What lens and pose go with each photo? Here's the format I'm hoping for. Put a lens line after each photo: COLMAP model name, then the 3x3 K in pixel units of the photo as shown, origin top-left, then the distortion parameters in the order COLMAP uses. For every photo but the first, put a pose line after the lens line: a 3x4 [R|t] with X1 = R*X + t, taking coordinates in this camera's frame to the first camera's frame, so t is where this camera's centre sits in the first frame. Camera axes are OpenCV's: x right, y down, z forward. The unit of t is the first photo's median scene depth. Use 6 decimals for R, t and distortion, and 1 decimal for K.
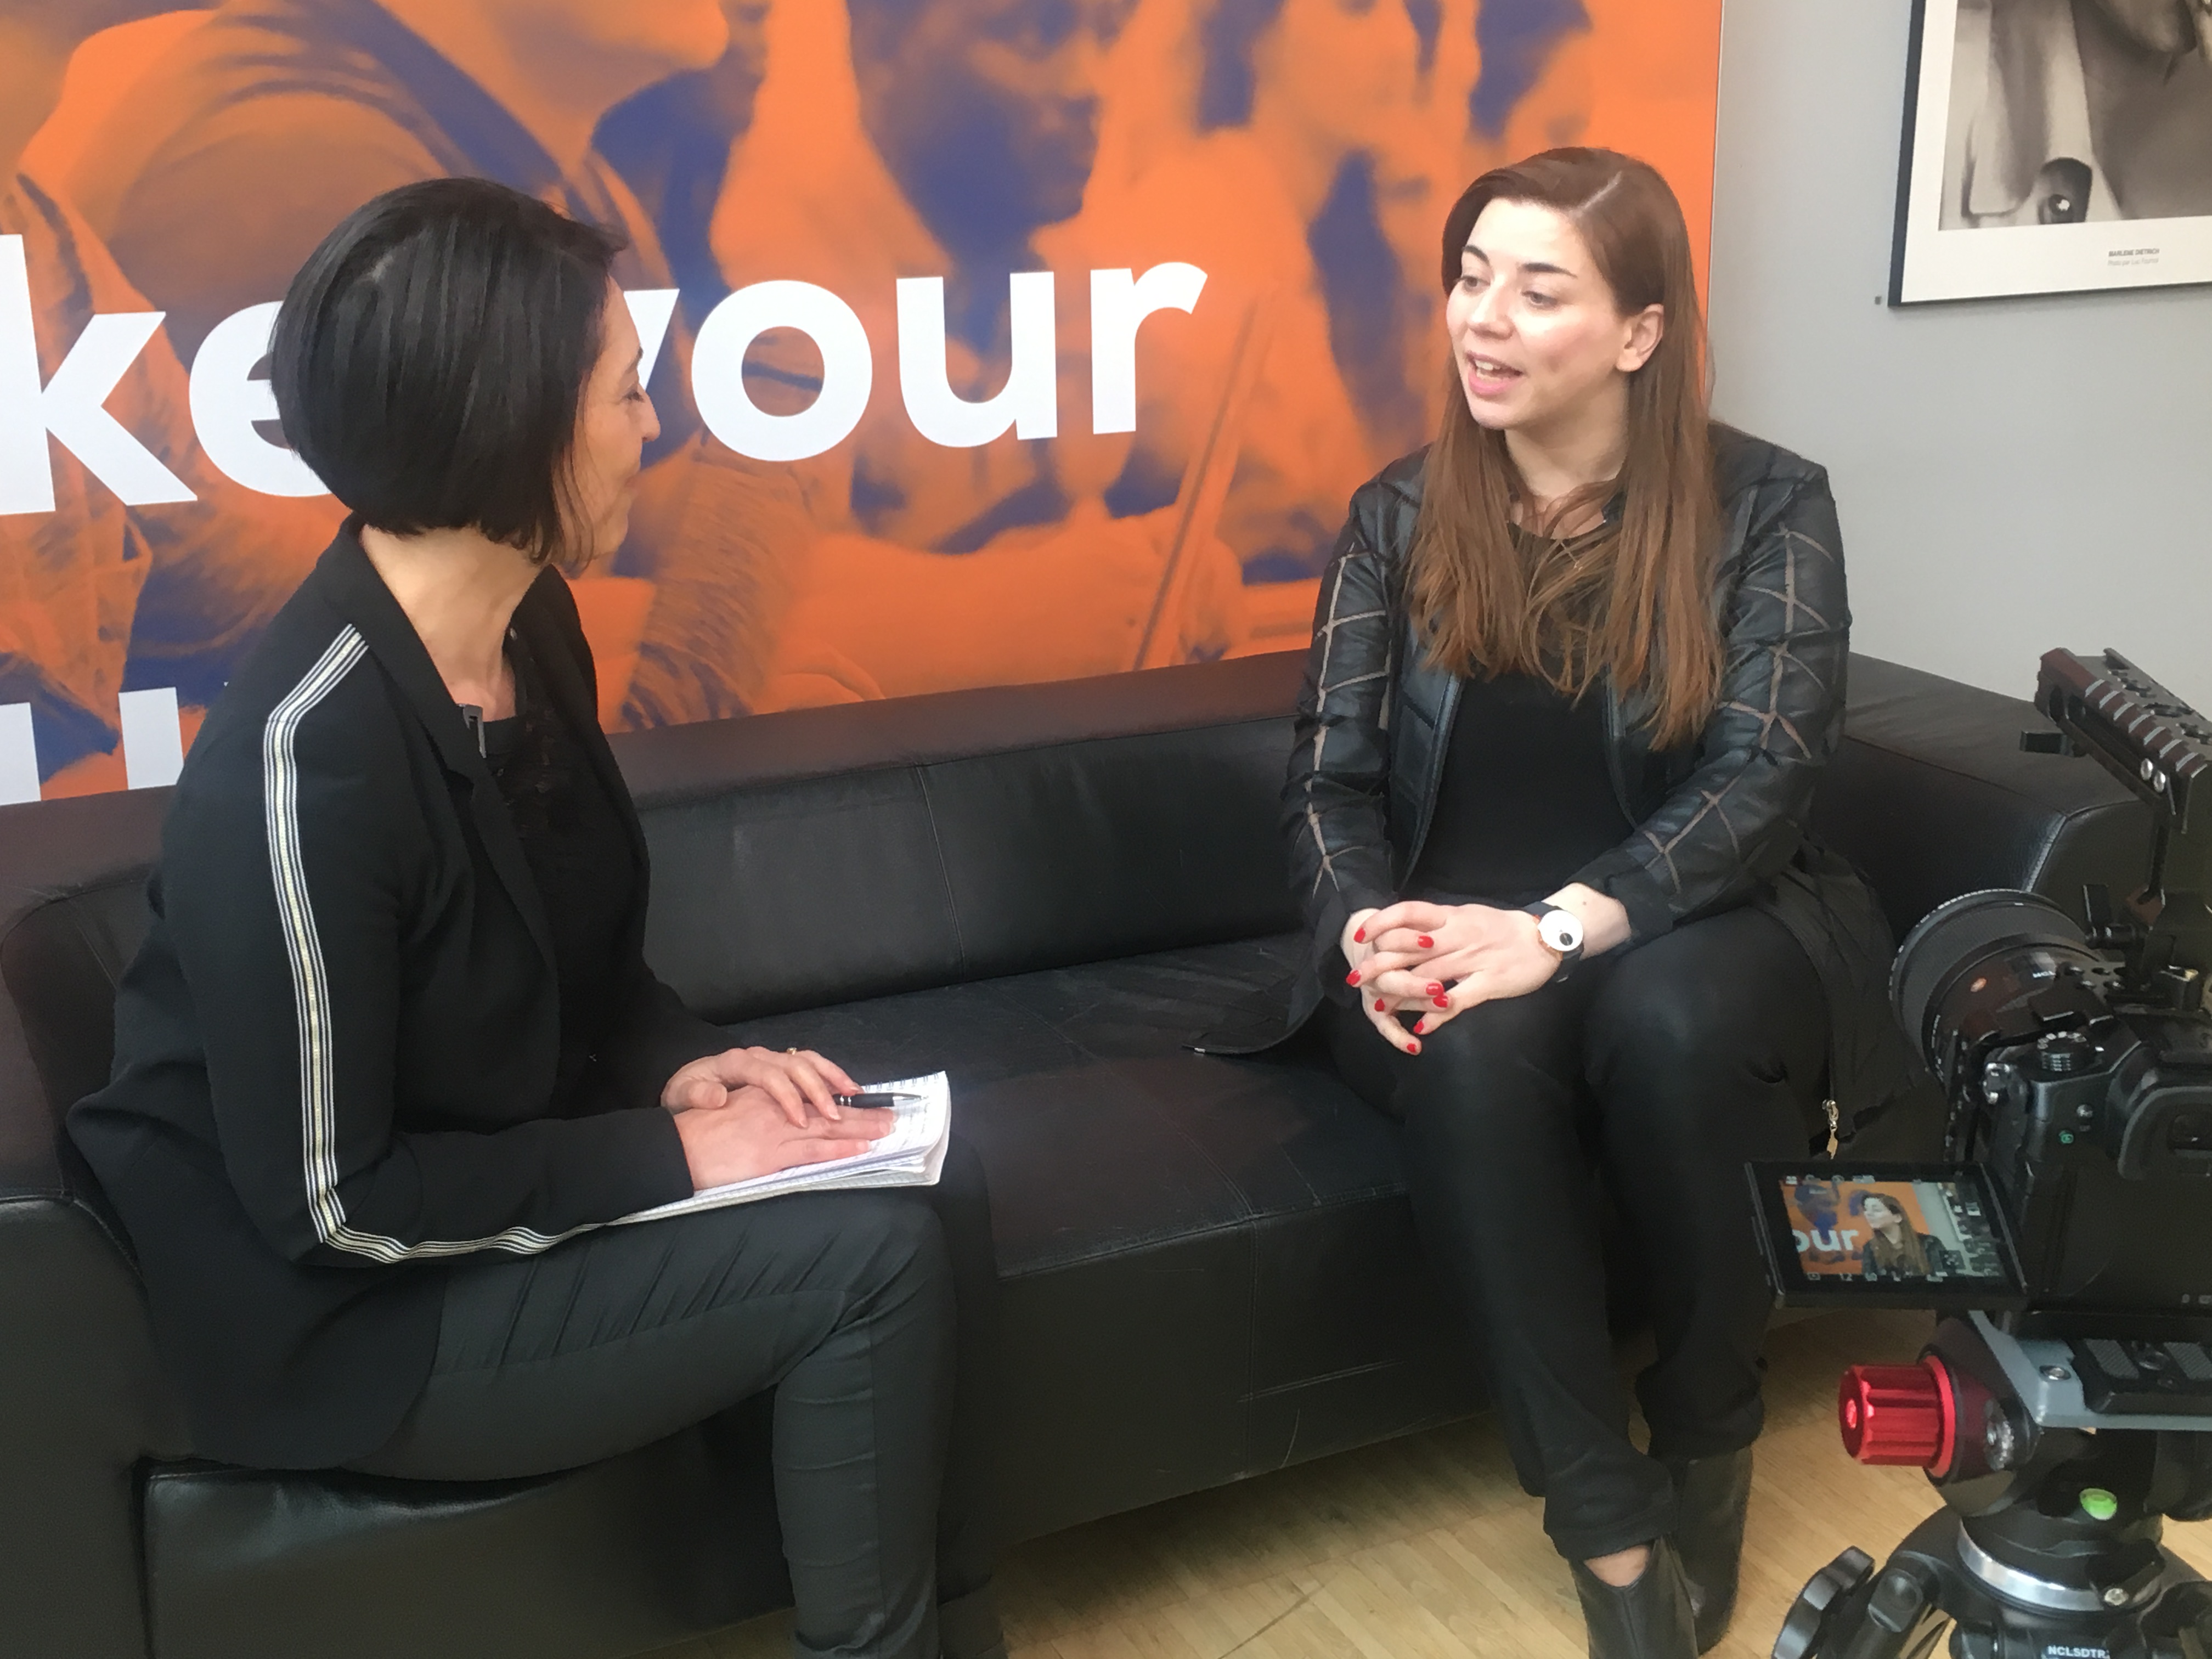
lens RADIAL K [[2624.6, 0, 1106.0], [0, 2624.6, 829.5], [0, 0, 1]] dist [0.062460, -0.056951]
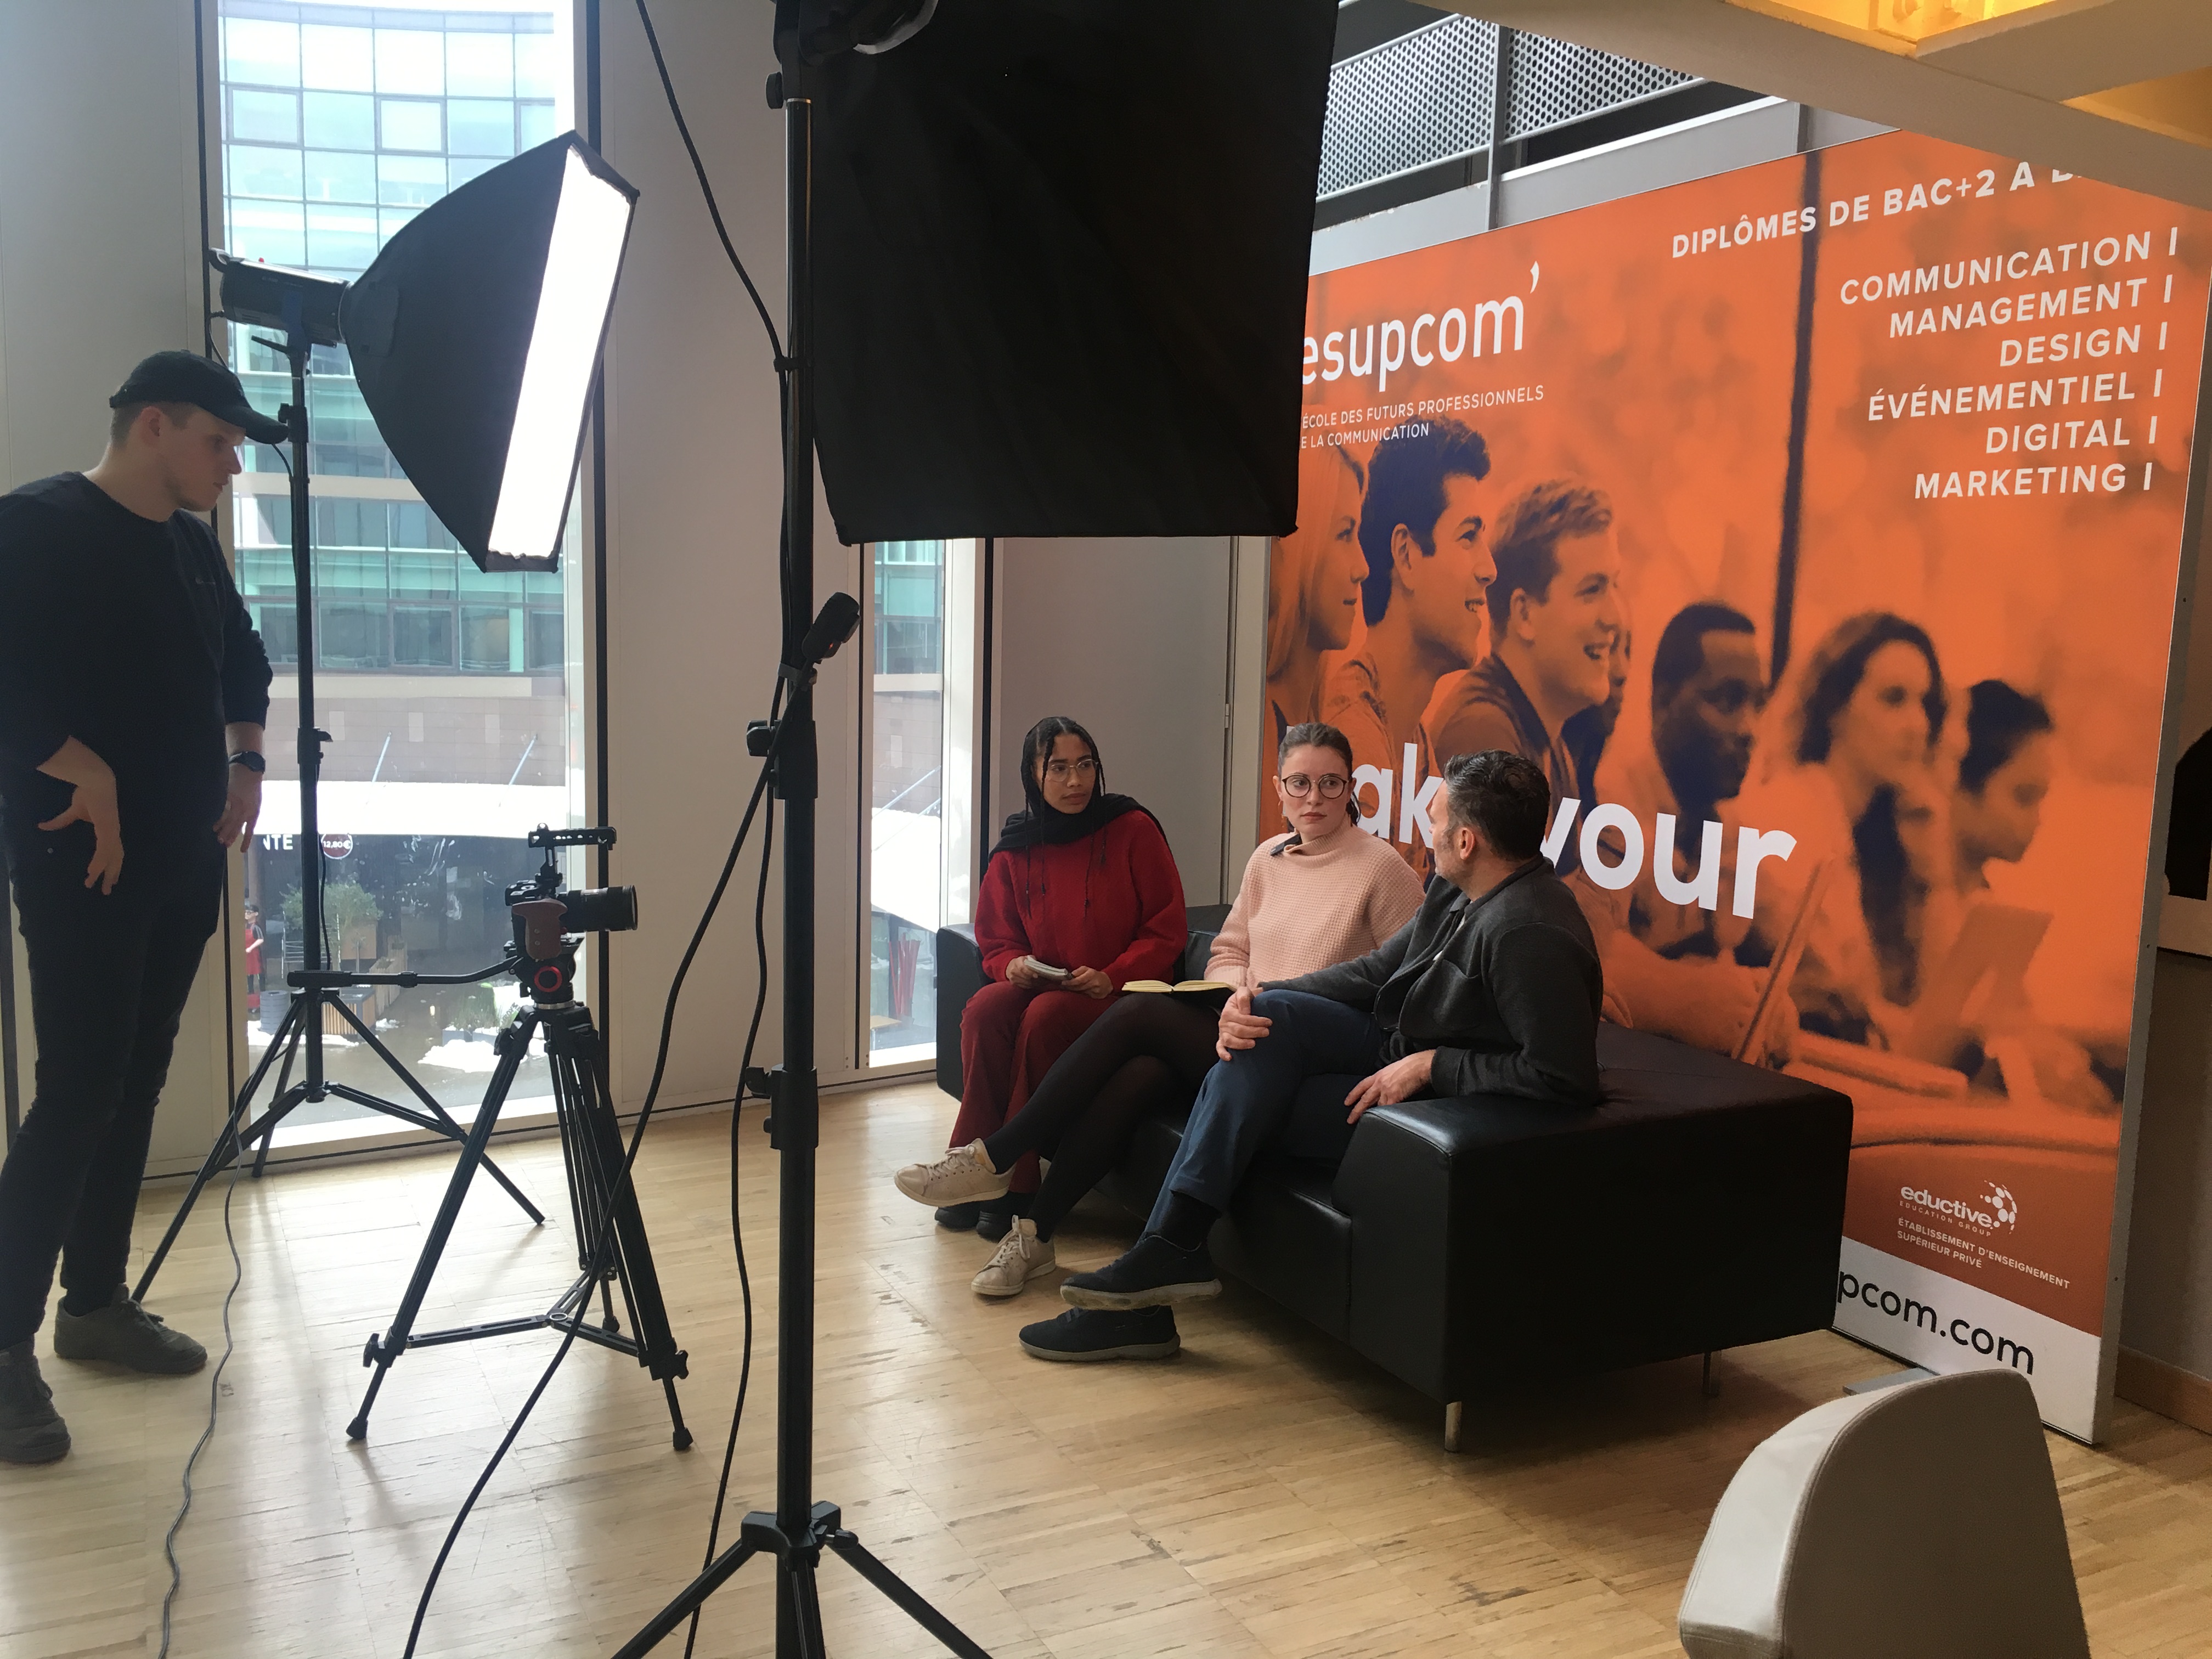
lens RADIAL K [[1873.2, 0, 1106.0], [0, 1873.2, 829.5], [0, 0, 1]] dist [0.076976, -0.104775]
pose [[0.020377, 0.136119, -0.990483, 1.475649], [-0.311473, 0.942250, 0.123082, -0.270220], [0.950037, 0.306001, 0.061597, 0.578968]]
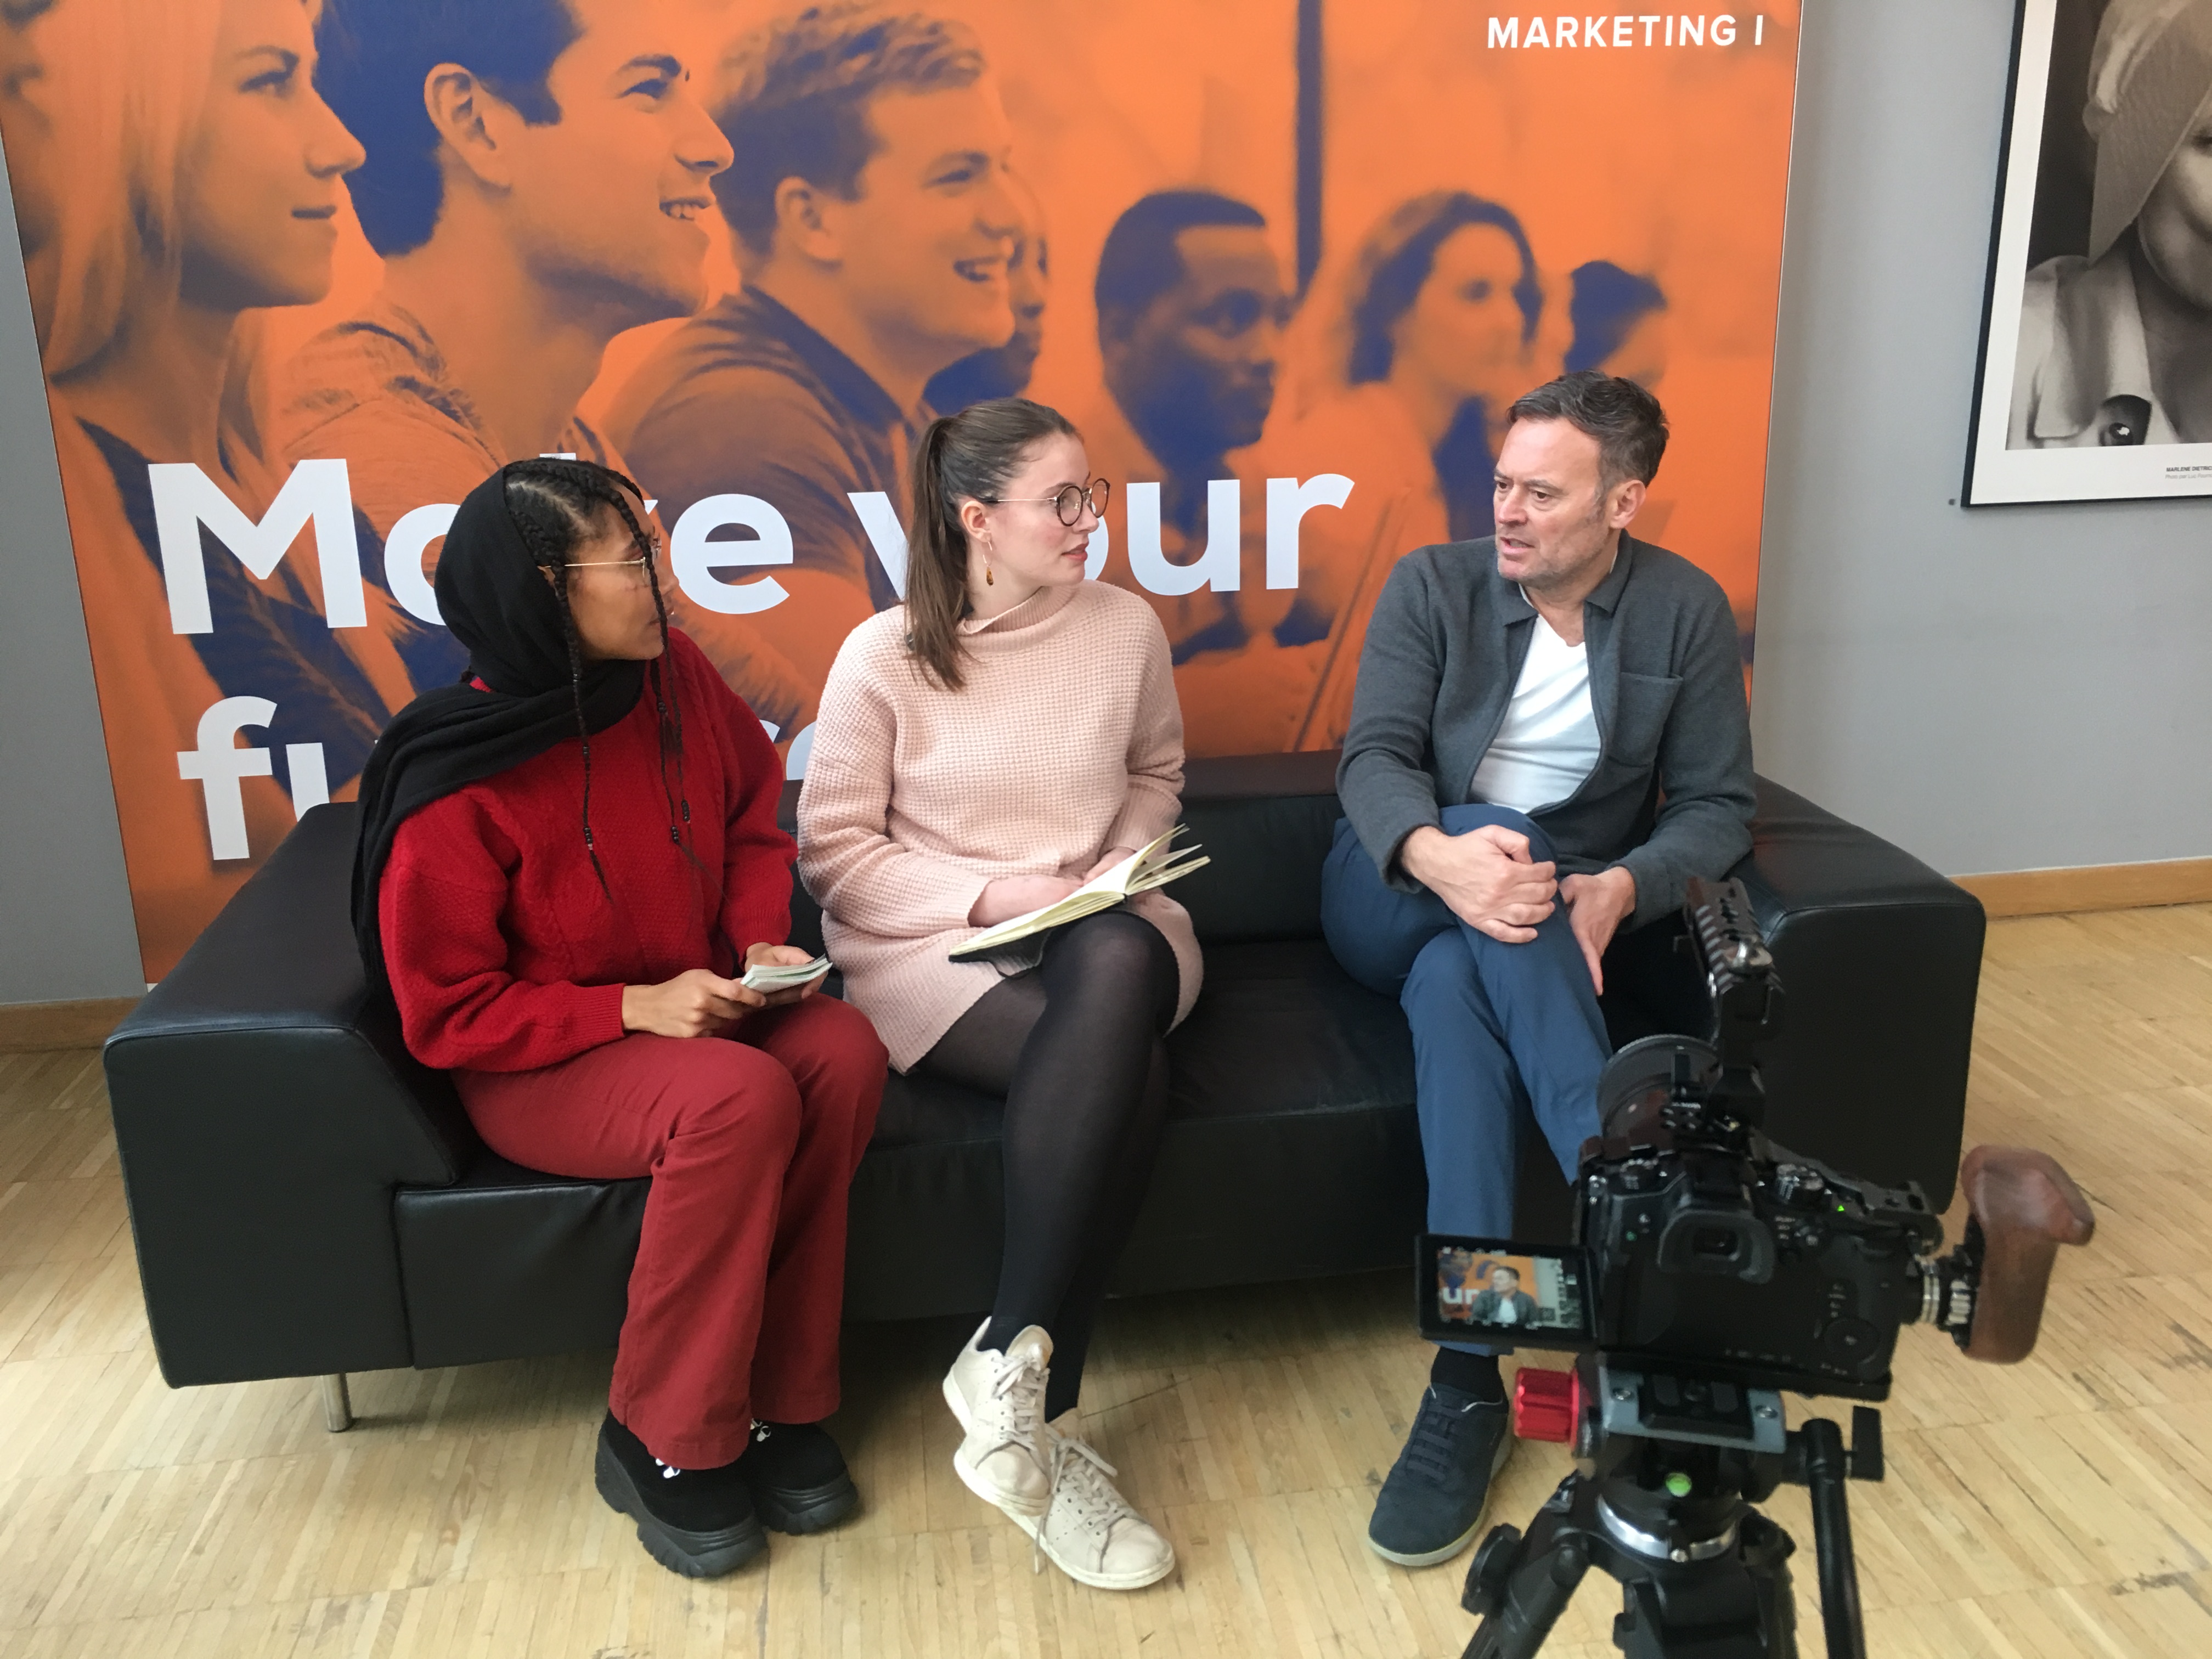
lens RADIAL K [[1873.2, 0, 1106.0], [0, 1873.2, 829.5], [0, 0, 1]] dist [0.076976, -0.104775]
pose [[0.950322, 0.078231, -0.301277, 0.276976], [-0.076981, 0.996904, 0.016038, -0.030994], [0.301599, 0.007951, 0.953402, -0.031559]]
